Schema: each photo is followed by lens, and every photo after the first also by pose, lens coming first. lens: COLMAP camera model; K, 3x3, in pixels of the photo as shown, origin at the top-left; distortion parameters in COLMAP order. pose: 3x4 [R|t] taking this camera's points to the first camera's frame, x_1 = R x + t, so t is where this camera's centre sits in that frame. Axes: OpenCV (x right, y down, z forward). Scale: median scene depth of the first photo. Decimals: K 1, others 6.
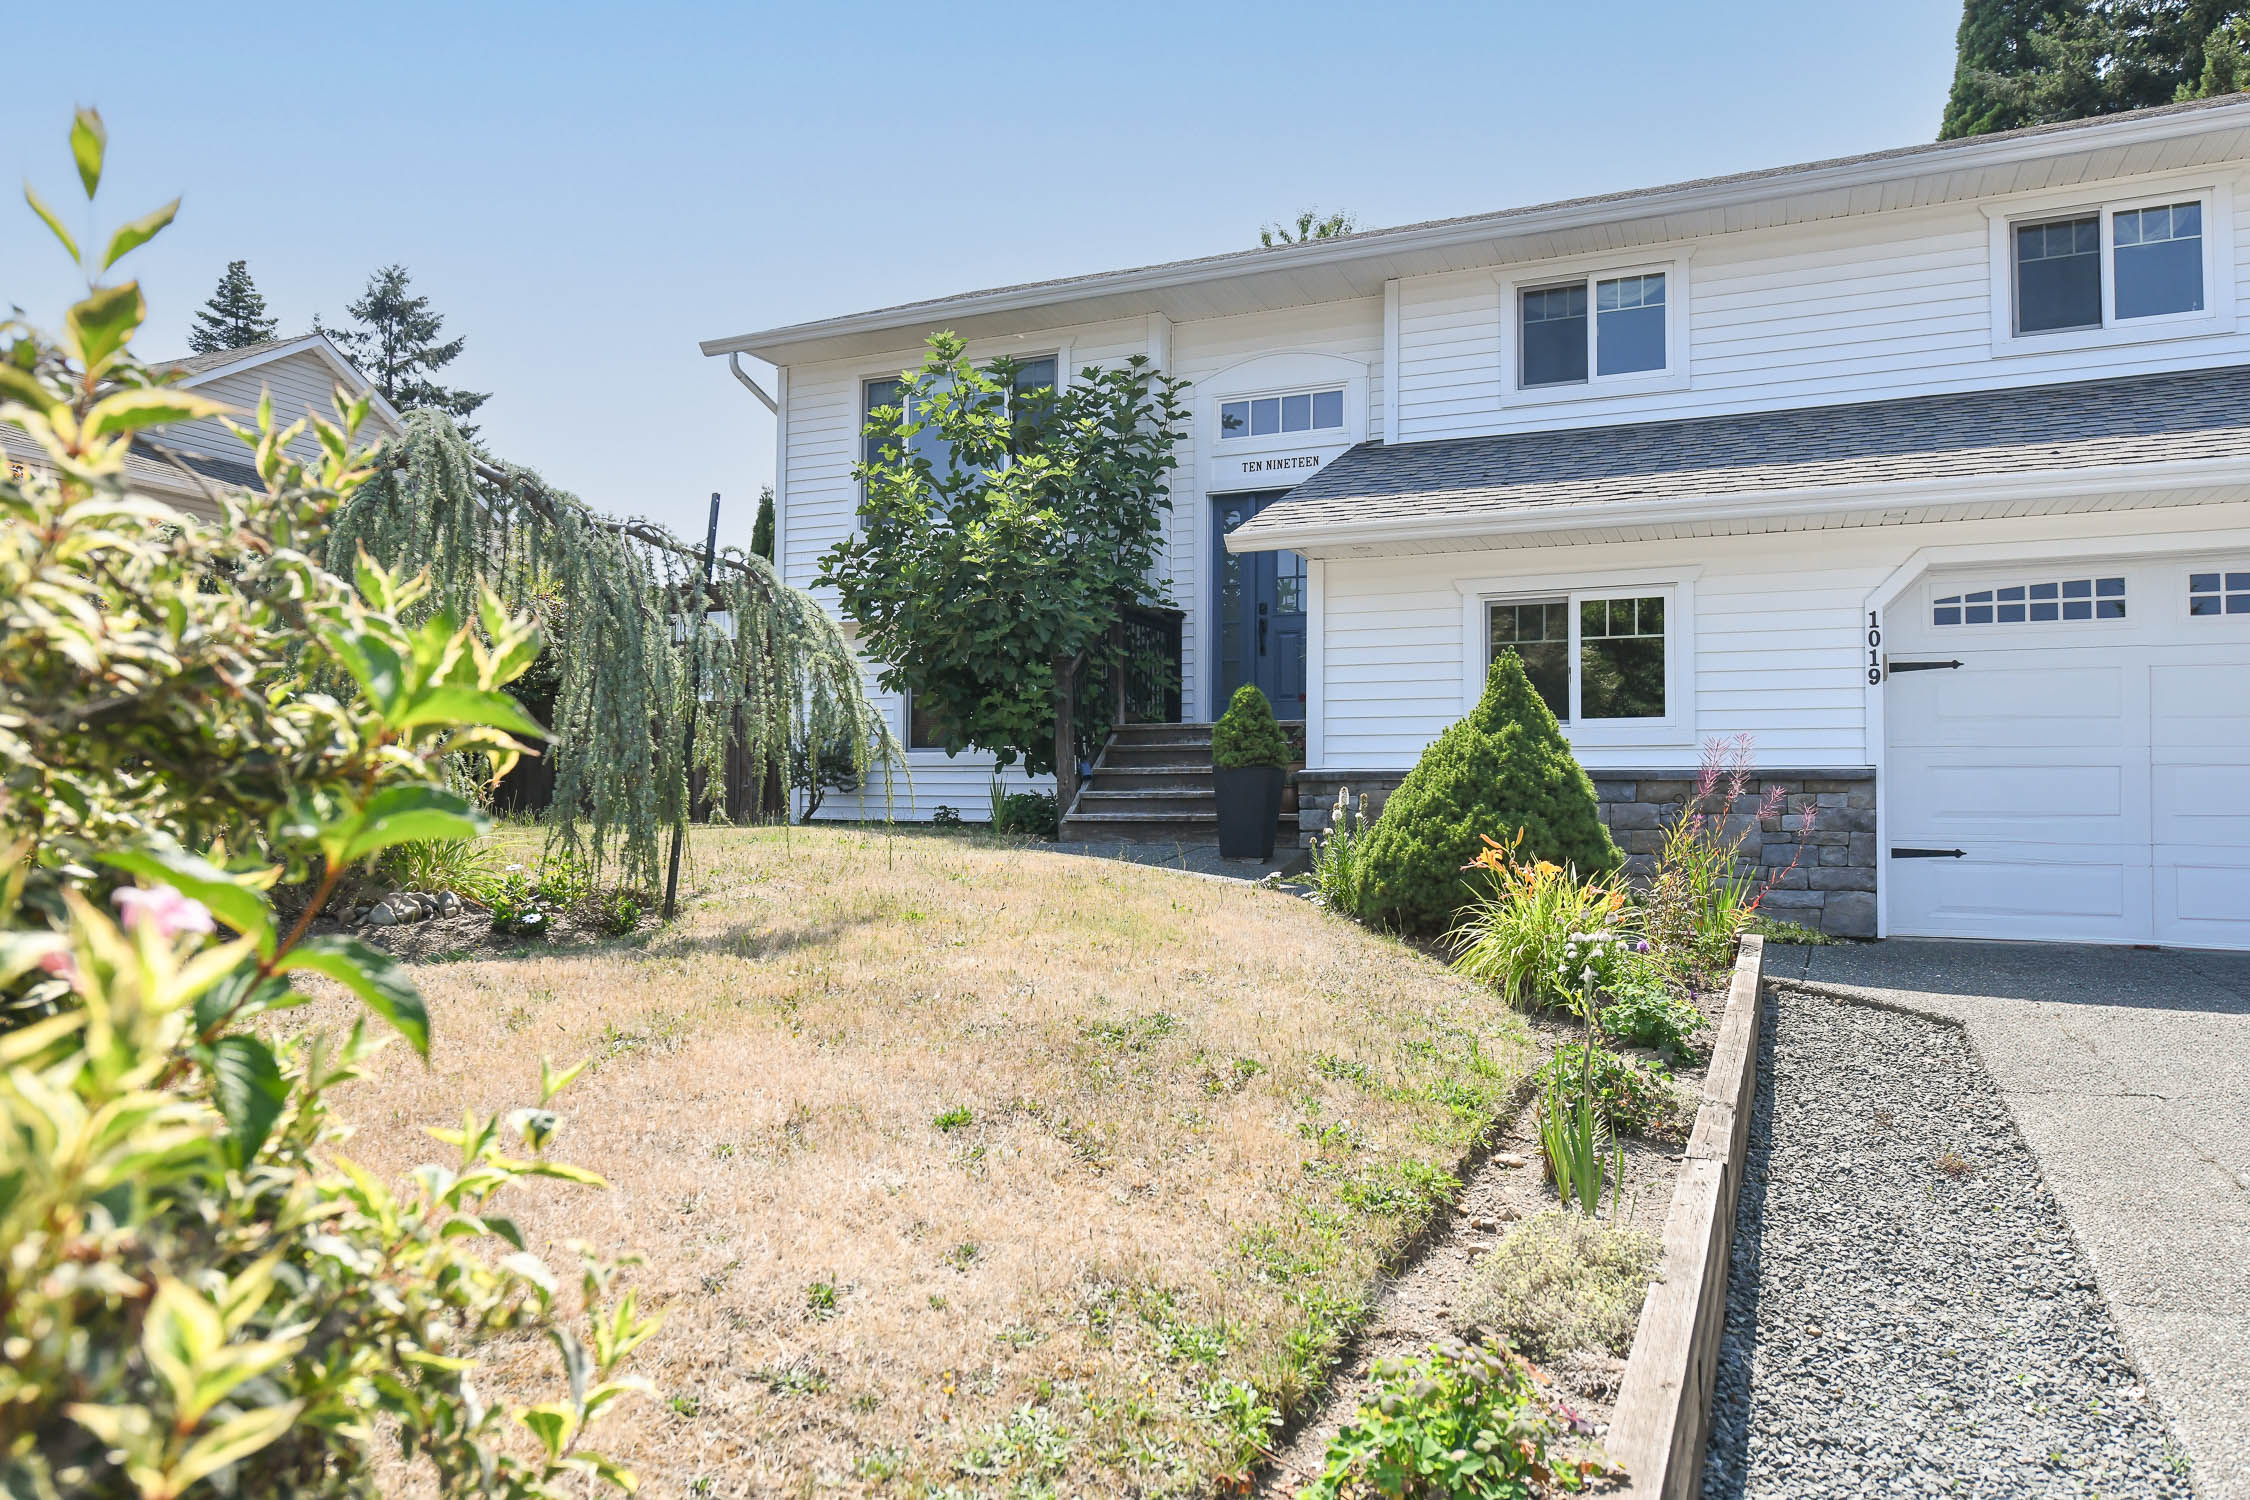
lens RADIAL K [[1490.5, 0, 1120.3], [0, 1490.5, 755.6], [0, 0, 1]] dist [0.005546, -0.002840]
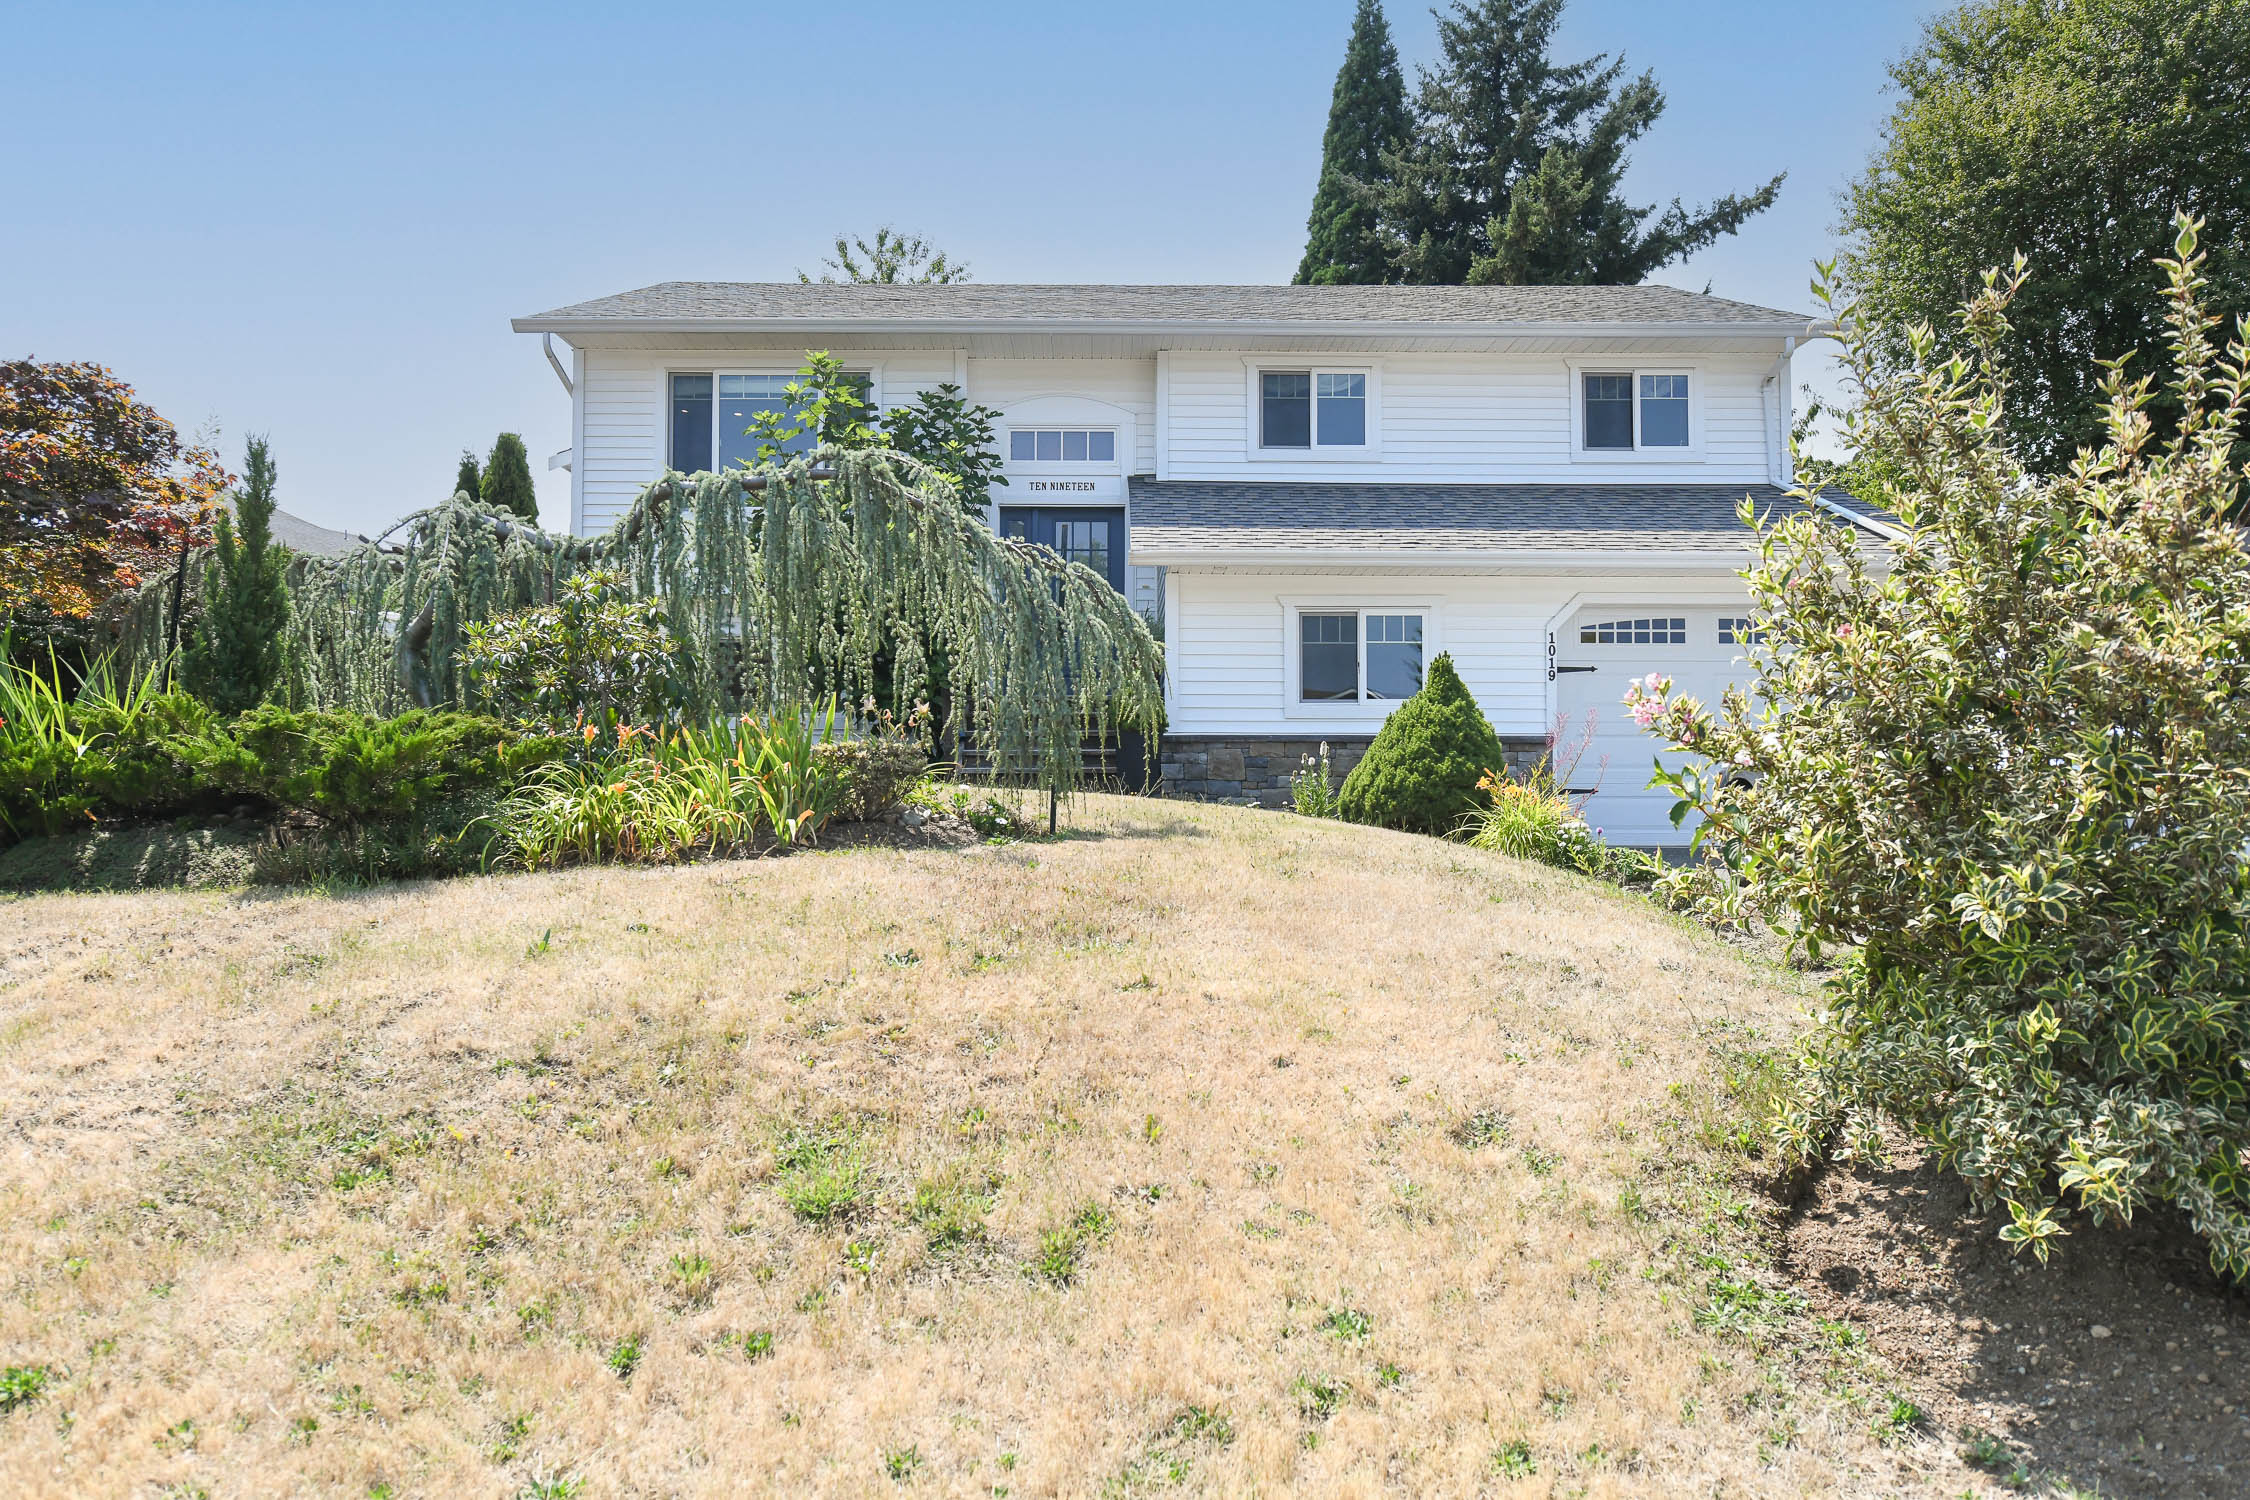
lens RADIAL K [[1490.5, 0, 1133.5], [0, 1490.5, 749.4], [0, 0, 1]] dist [0.005546, -0.002840]
pose [[0.908414, 0.007837, 0.417997, -0.389749], [-0.011409, 0.999917, 0.006046, 0.013654], [-0.417915, -0.010261, 0.908428, -0.153469]]
